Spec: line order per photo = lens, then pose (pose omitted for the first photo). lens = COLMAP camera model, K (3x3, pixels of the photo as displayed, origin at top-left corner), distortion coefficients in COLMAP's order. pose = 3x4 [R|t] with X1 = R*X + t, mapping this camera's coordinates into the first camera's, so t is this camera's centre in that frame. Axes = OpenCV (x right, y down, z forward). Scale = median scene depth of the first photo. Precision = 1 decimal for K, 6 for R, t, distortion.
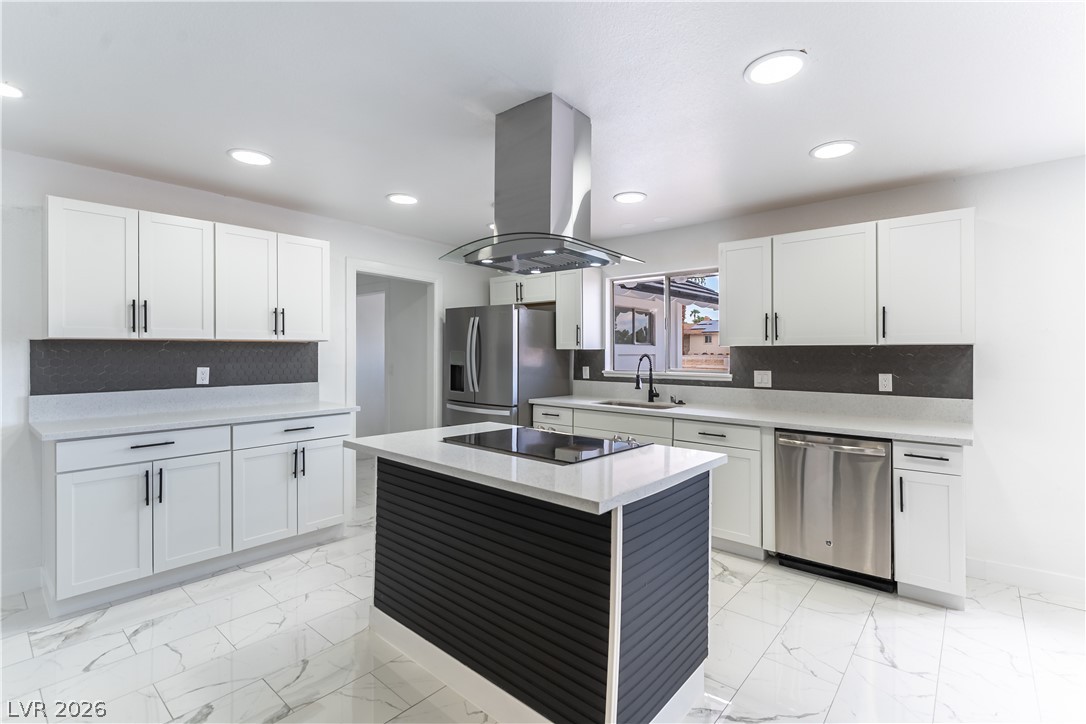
lens RADIAL K [[503.4, 0, 551.9], [0, 503.4, 350.3], [0, 0, 1]] dist [0.002225, 0.000255]
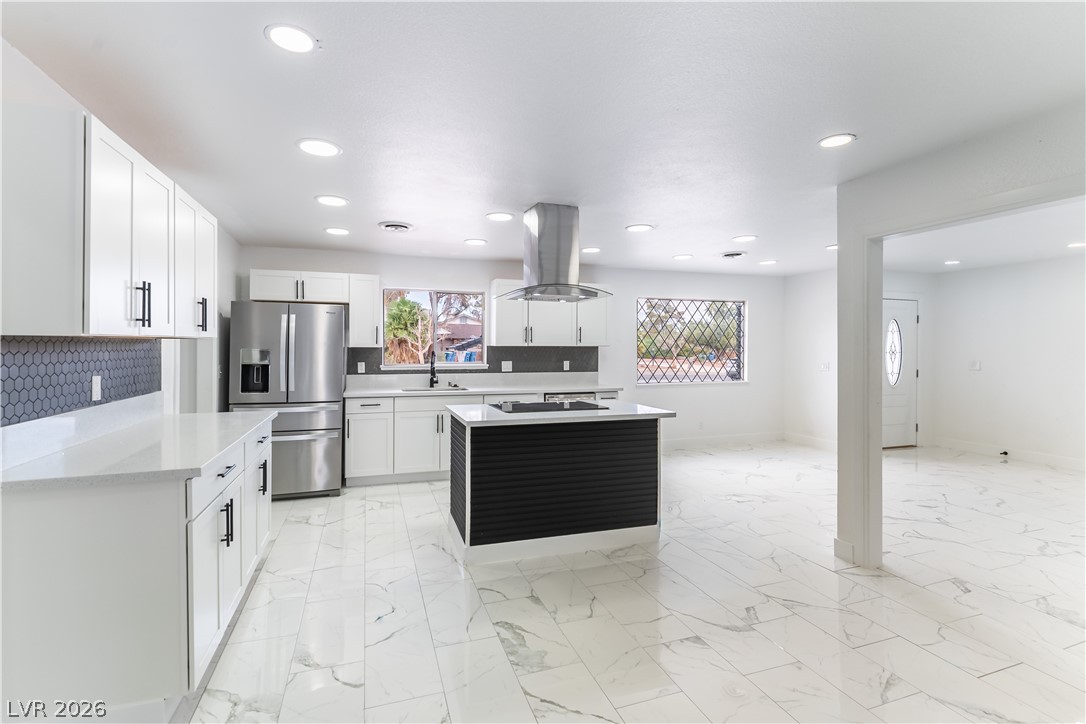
lens RADIAL K [[482.0, 0, 540.5], [0, 482.0, 353.9], [0, 0, 1]] dist [0.001036, 0.000112]
pose [[0.509533, -0.012610, 0.860359, -0.883088], [-0.006195, 0.999813, 0.018323, -0.012066], [-0.860429, -0.014666, 0.509359, 0.139508]]
